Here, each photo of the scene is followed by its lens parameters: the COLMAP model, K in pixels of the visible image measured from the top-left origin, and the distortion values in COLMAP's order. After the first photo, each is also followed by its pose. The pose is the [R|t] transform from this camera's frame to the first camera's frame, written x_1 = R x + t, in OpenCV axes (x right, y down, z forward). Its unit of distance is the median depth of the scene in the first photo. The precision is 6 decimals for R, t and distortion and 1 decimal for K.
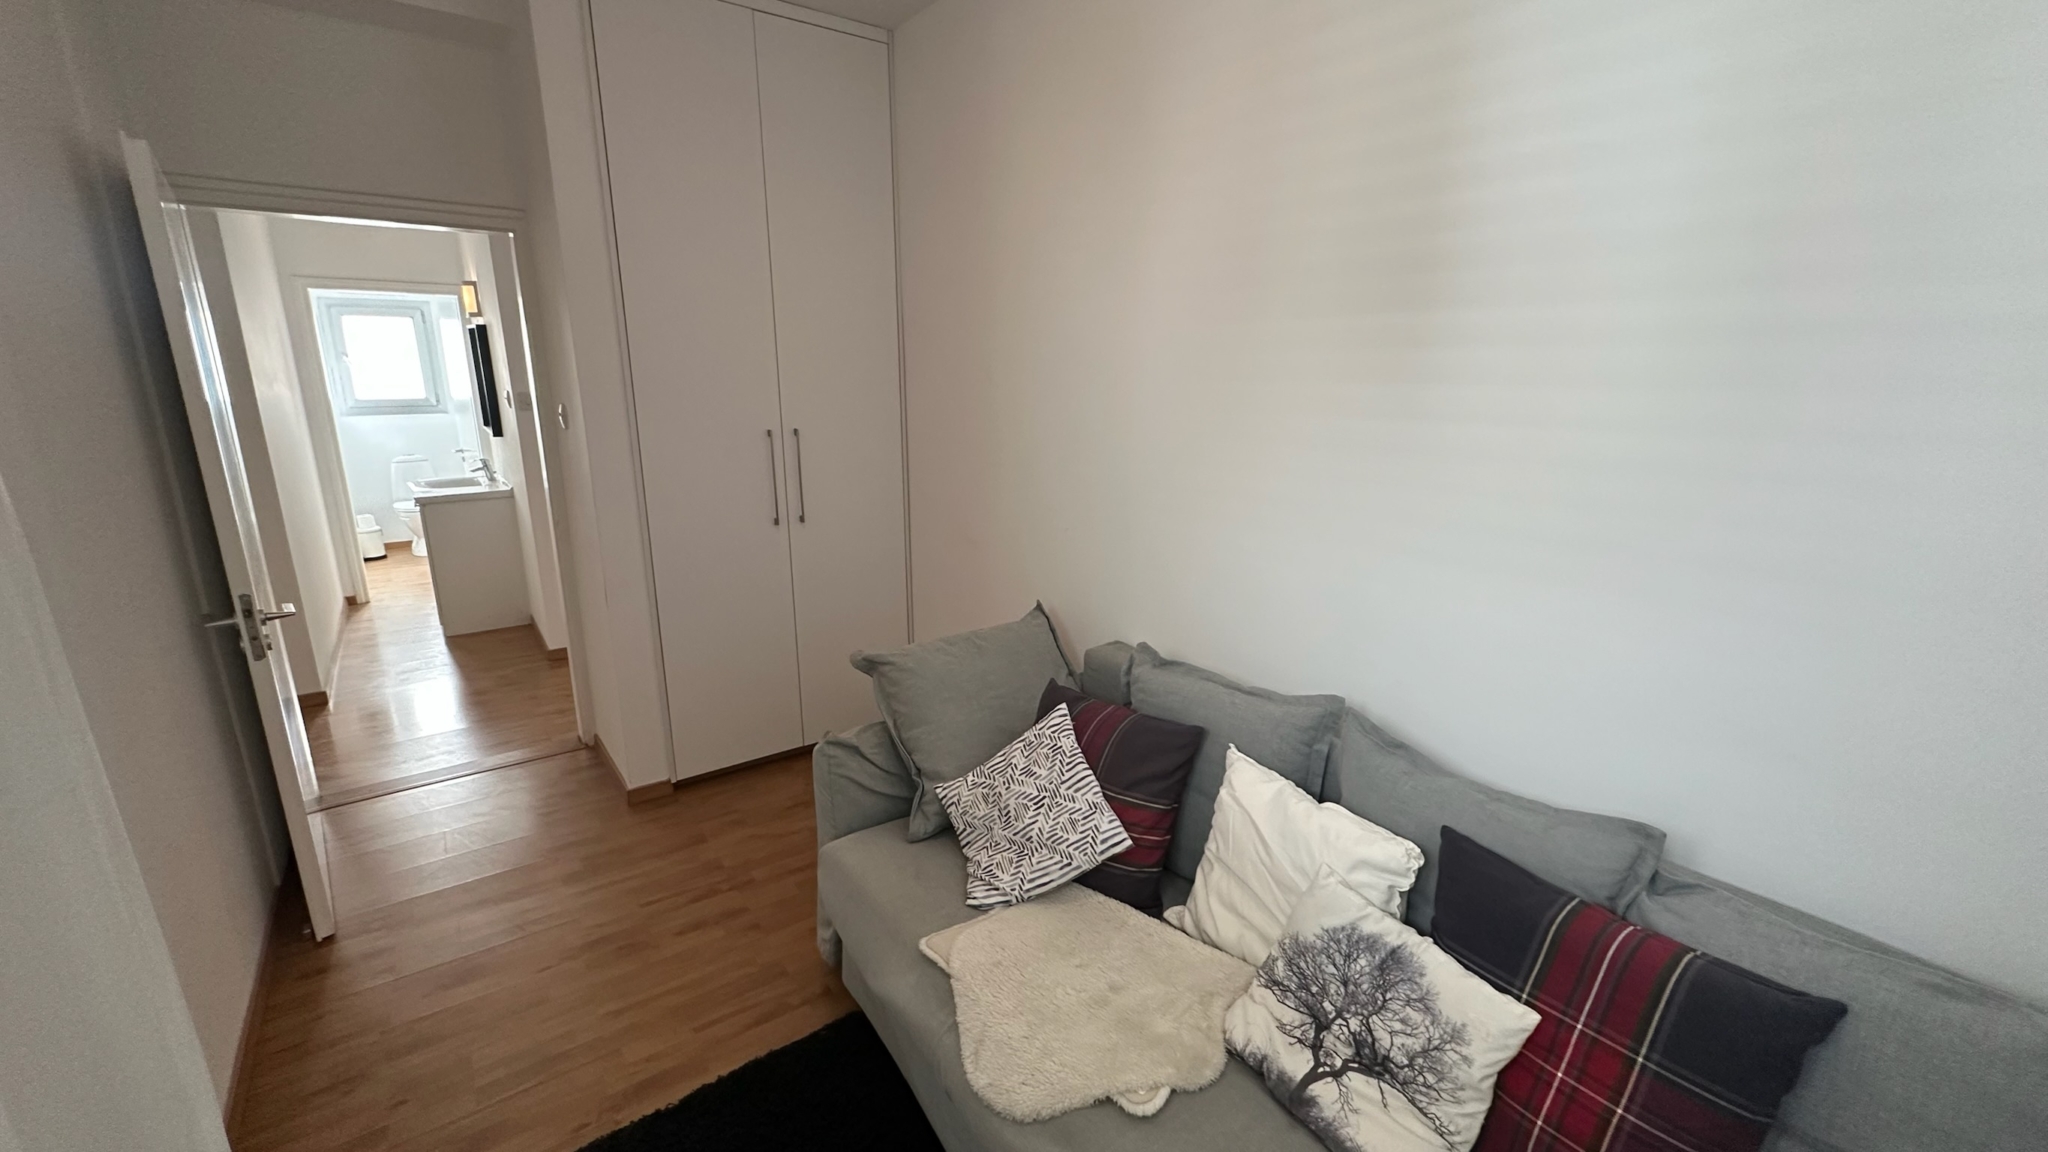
lens RADIAL K [[821.3, 0, 1026.4], [0, 821.3, 576.0], [0, 0, 1]] dist [-0.000831, 0.000166]
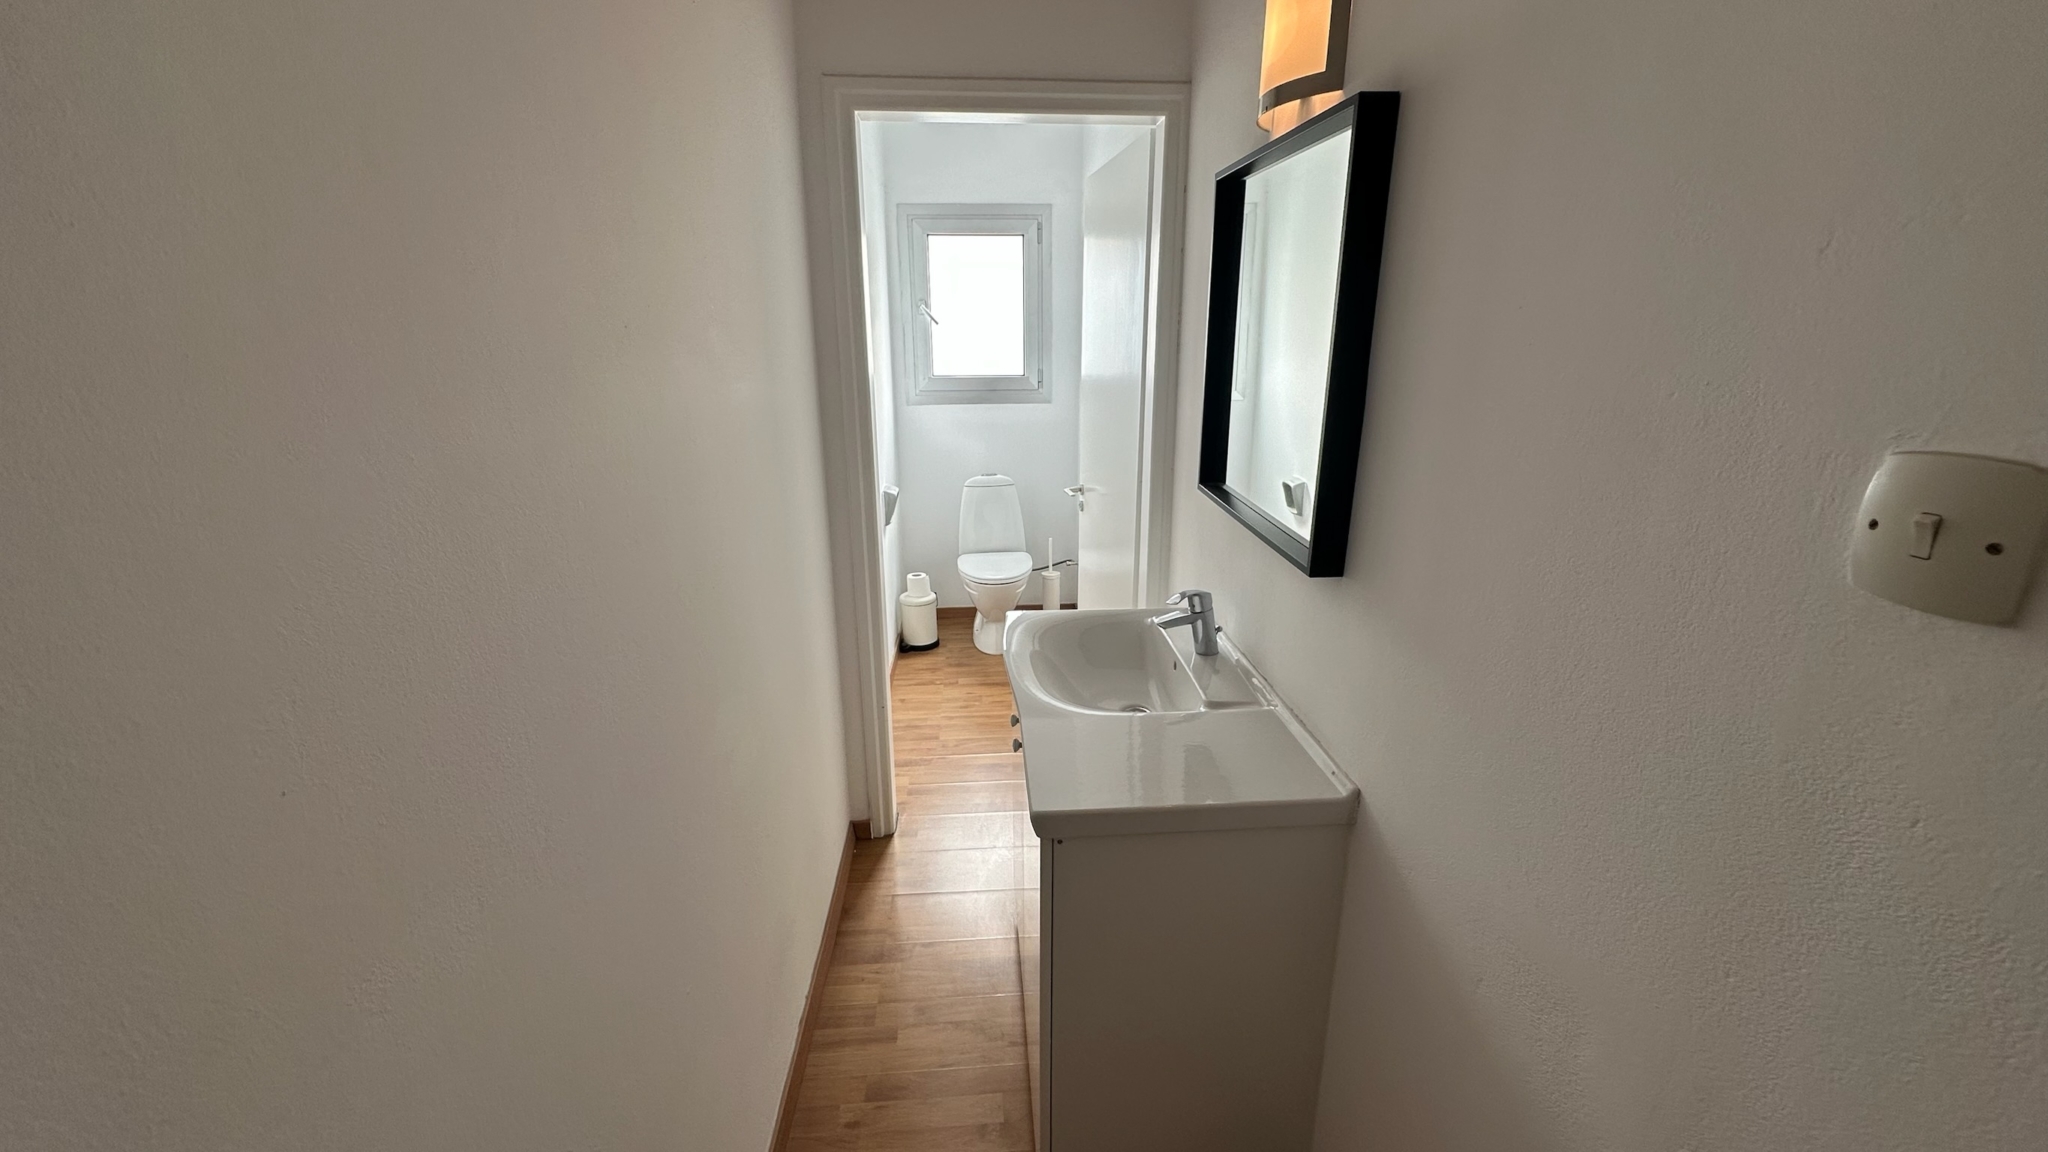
lens RADIAL K [[821.3, 0, 1026.4], [0, 821.3, 576.0], [0, 0, 1]] dist [-0.000831, 0.000166]
pose [[0.841901, 0.150907, -0.518102, -0.525582], [-0.127703, 0.988547, 0.080420, -0.160192], [0.524304, -0.001542, 0.851530, 0.653012]]
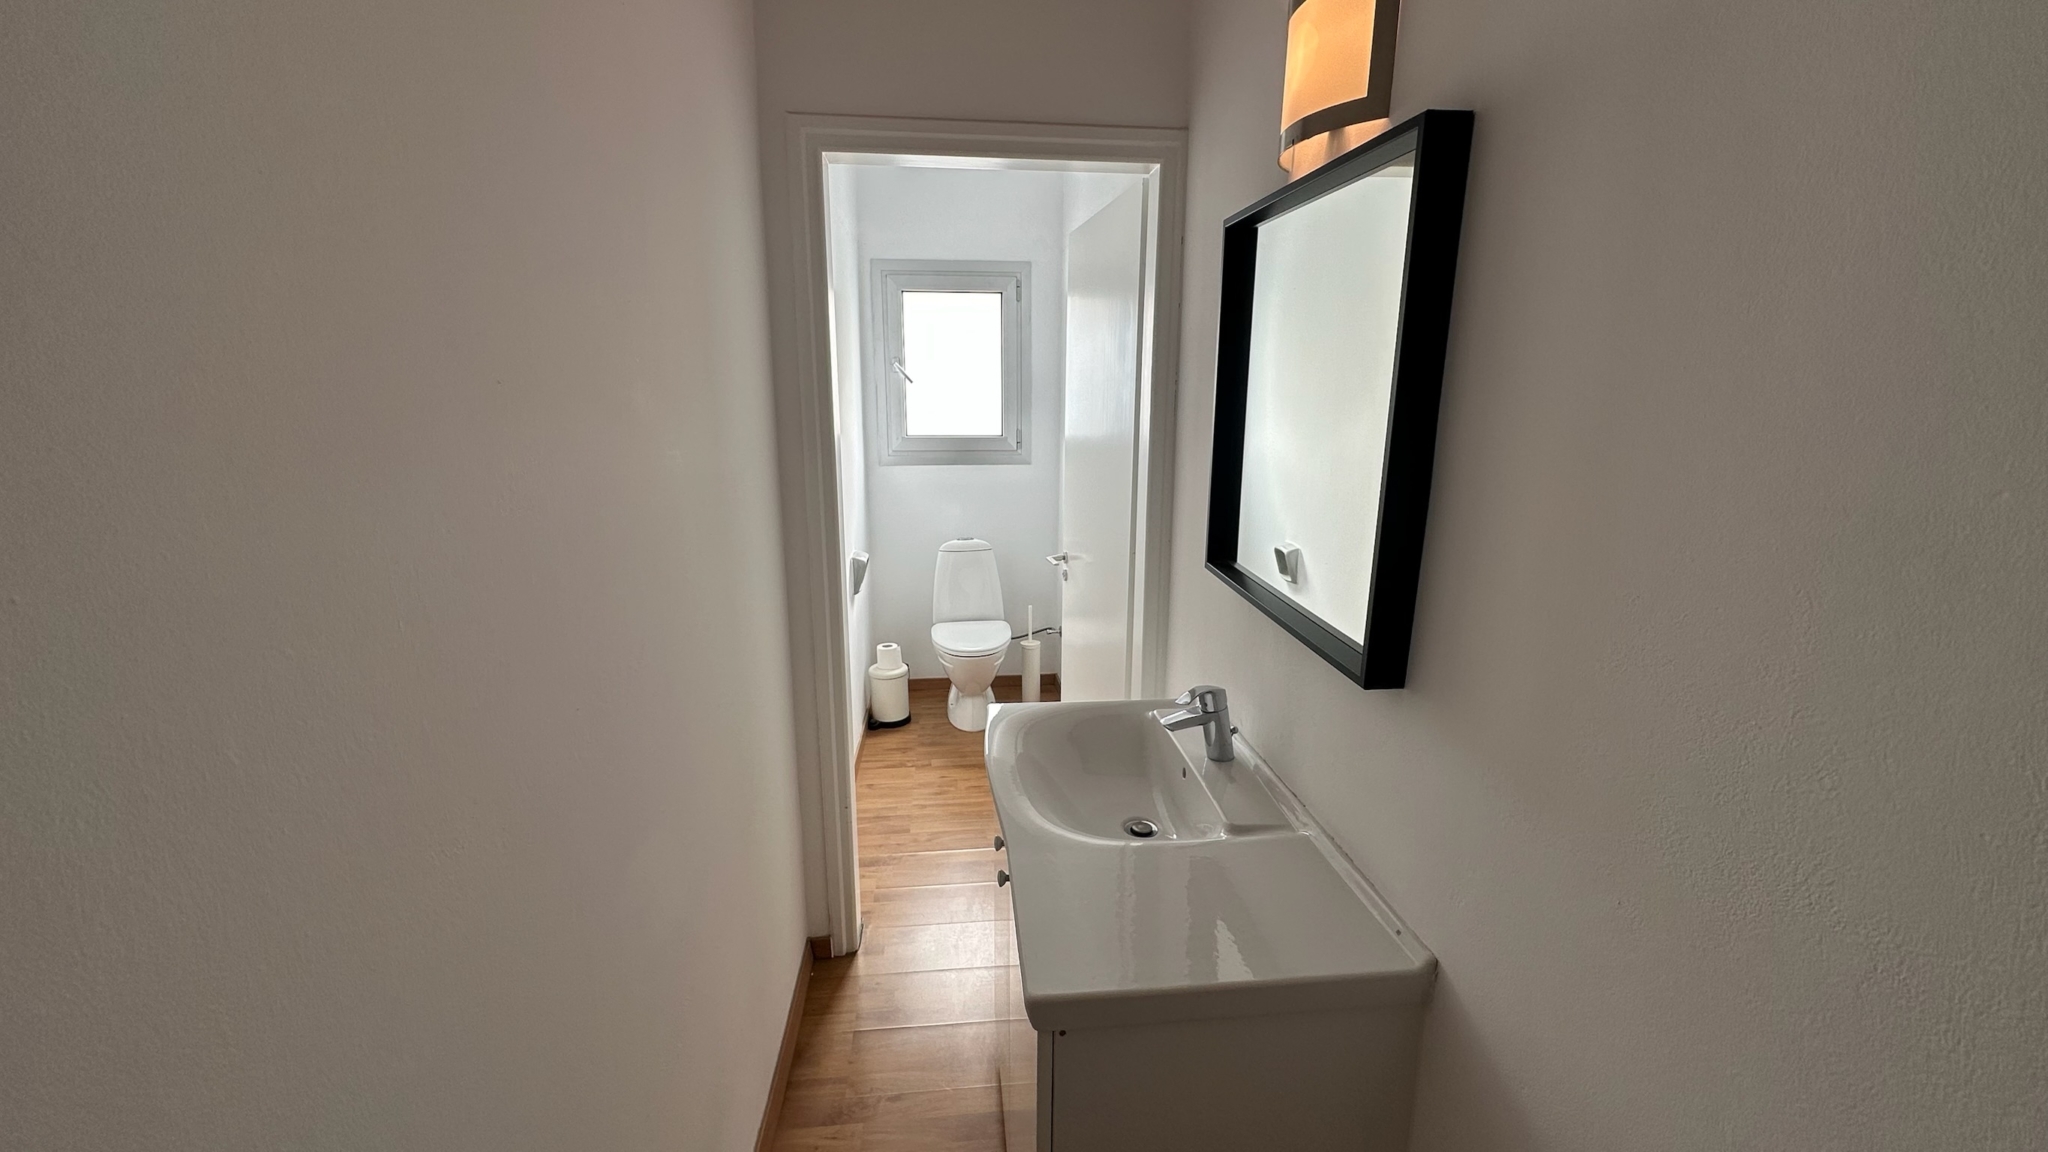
lens RADIAL K [[823.3, 0, 1020.1], [0, 823.3, 575.8], [0, 0, 1]] dist [-0.002895, 0.000039]
pose [[0.854565, 0.116471, -0.506116, -0.552551], [-0.128922, 0.991599, 0.010512, -0.169047], [0.503088, 0.056266, 0.862401, 0.686050]]
